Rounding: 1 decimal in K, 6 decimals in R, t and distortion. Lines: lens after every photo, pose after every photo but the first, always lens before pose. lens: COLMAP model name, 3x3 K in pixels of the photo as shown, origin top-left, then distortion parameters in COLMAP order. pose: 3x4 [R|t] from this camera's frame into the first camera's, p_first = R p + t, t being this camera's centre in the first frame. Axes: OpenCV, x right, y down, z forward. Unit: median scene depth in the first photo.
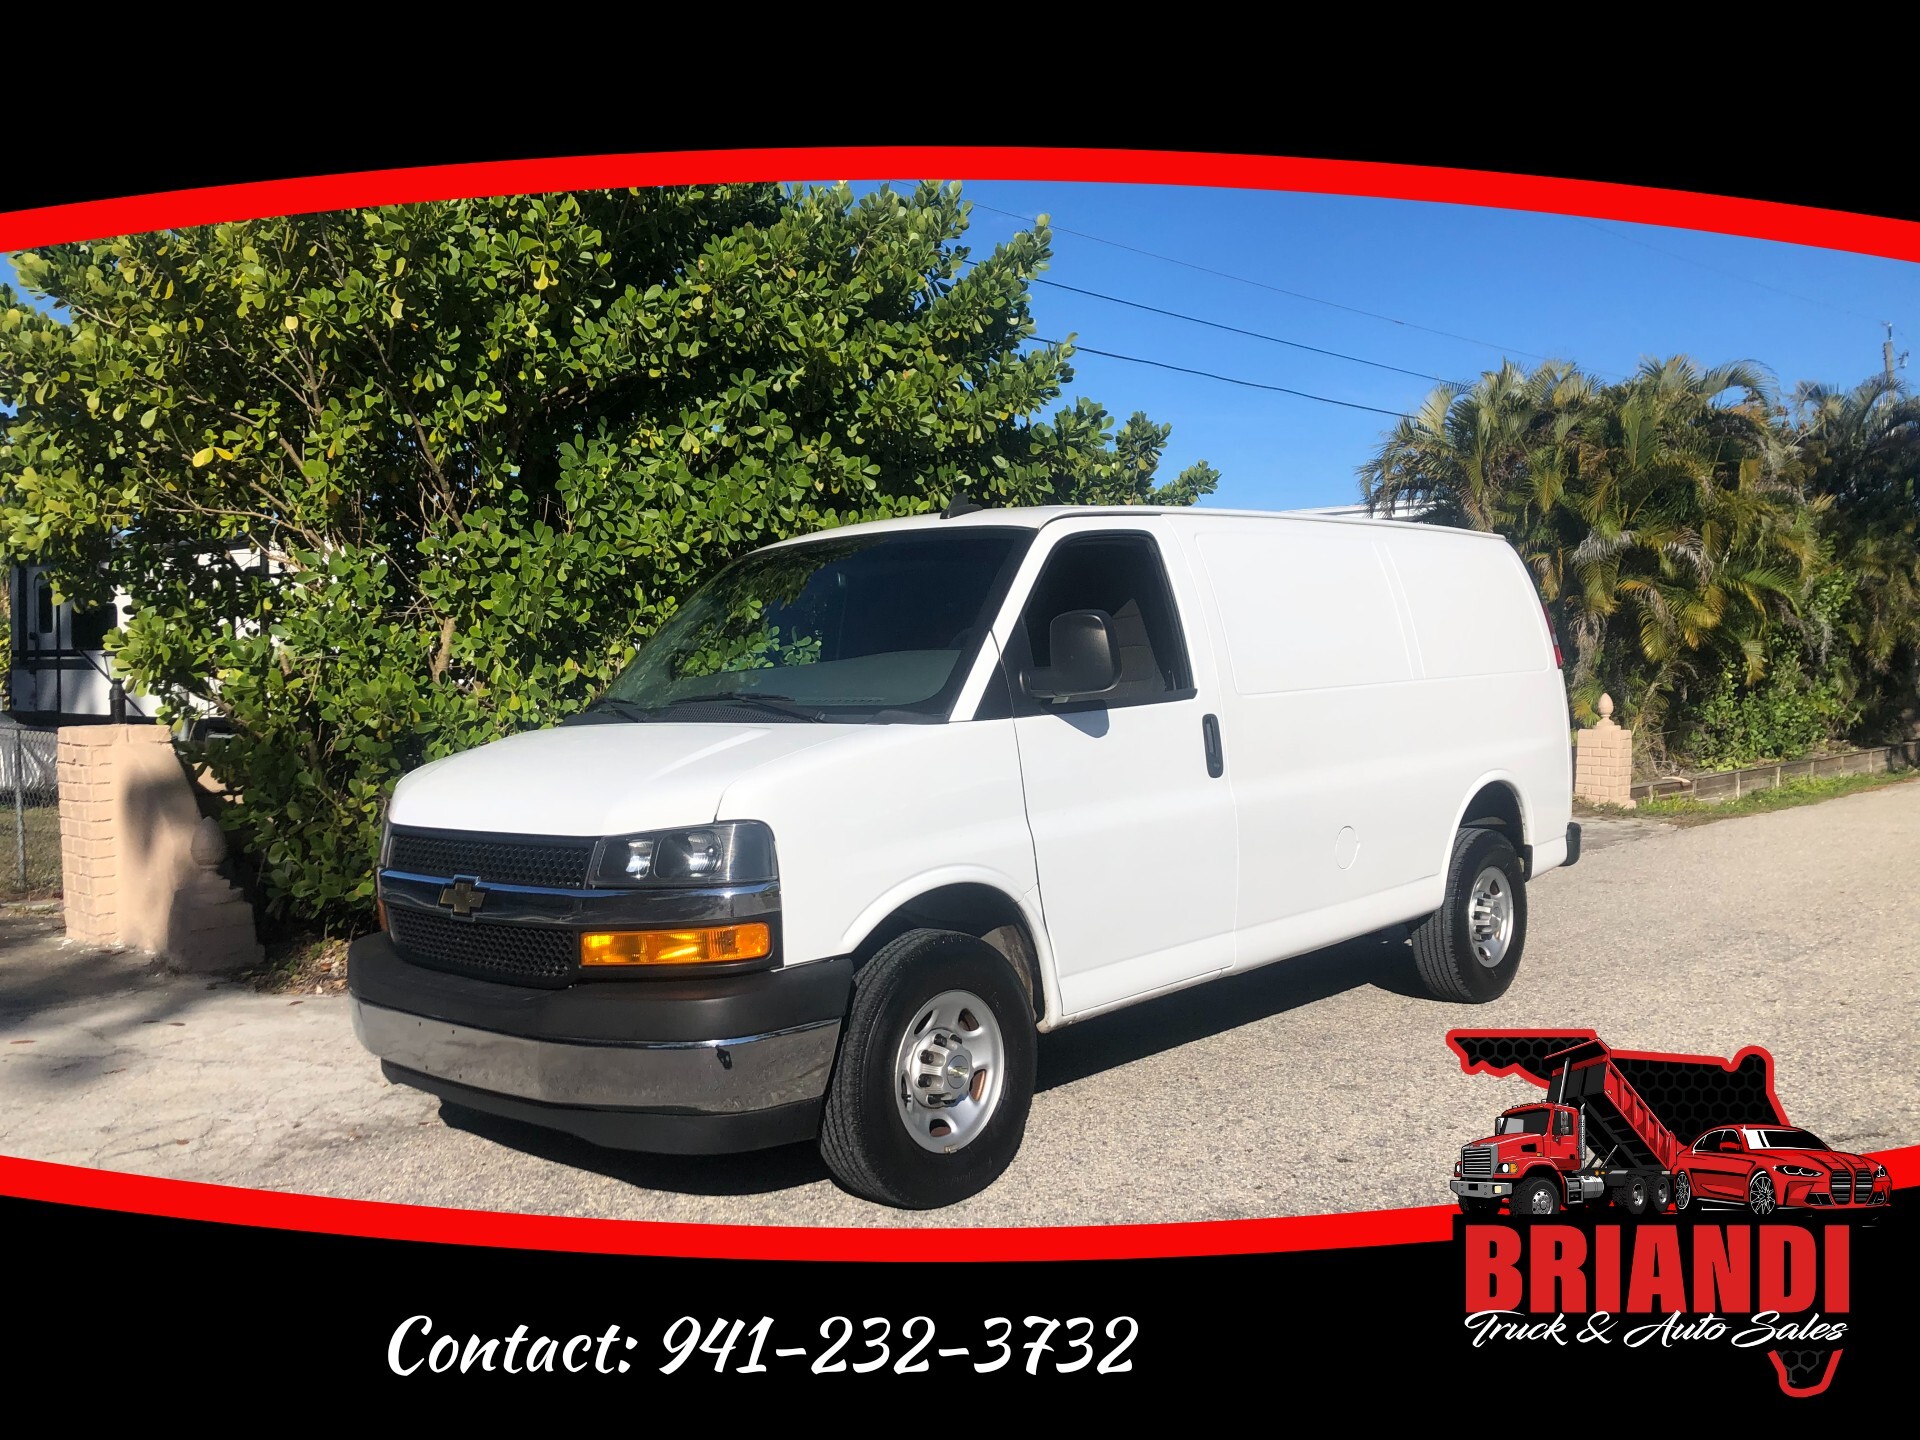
lens RADIAL K [[1385.1, 0, 960.0], [0, 1385.1, 720.0], [0, 0, 1]] dist [0.051045, -0.000828]
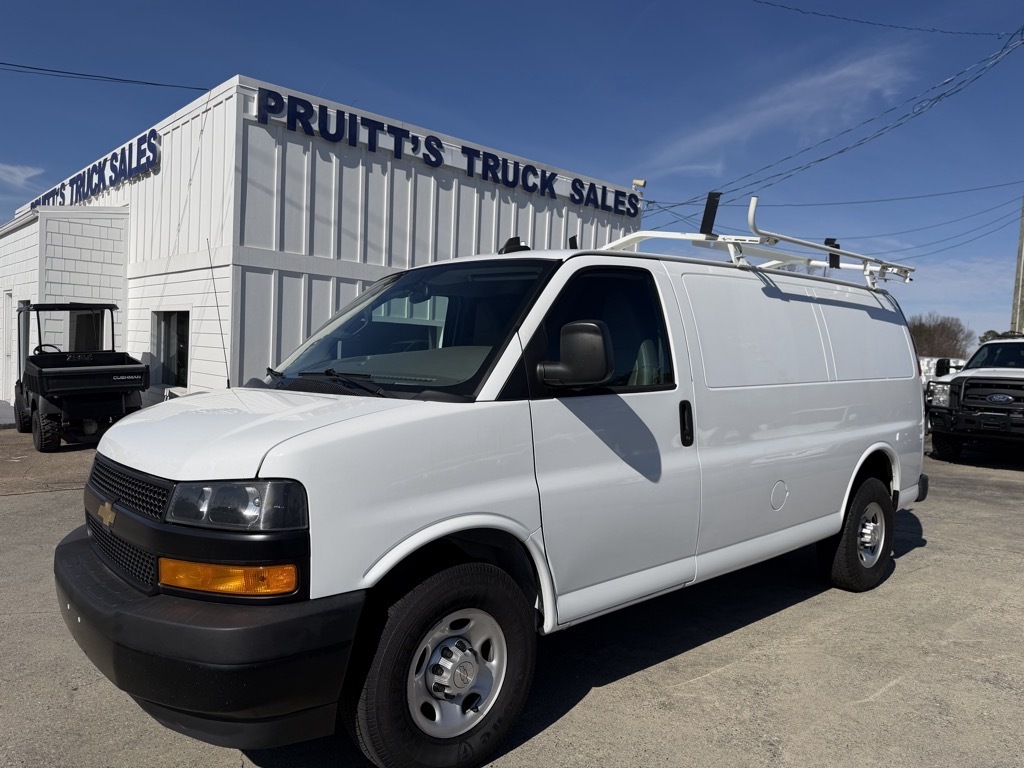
lens RADIAL K [[684.5, 0, 515.8], [0, 684.5, 386.4], [0, 0, 1]] dist [0.005905, -0.000041]
pose [[0.995037, 0.047727, -0.087314, 0.083005], [-0.047064, 0.998845, 0.009637, -0.020169], [0.087673, -0.005480, 0.996134, 0.355944]]
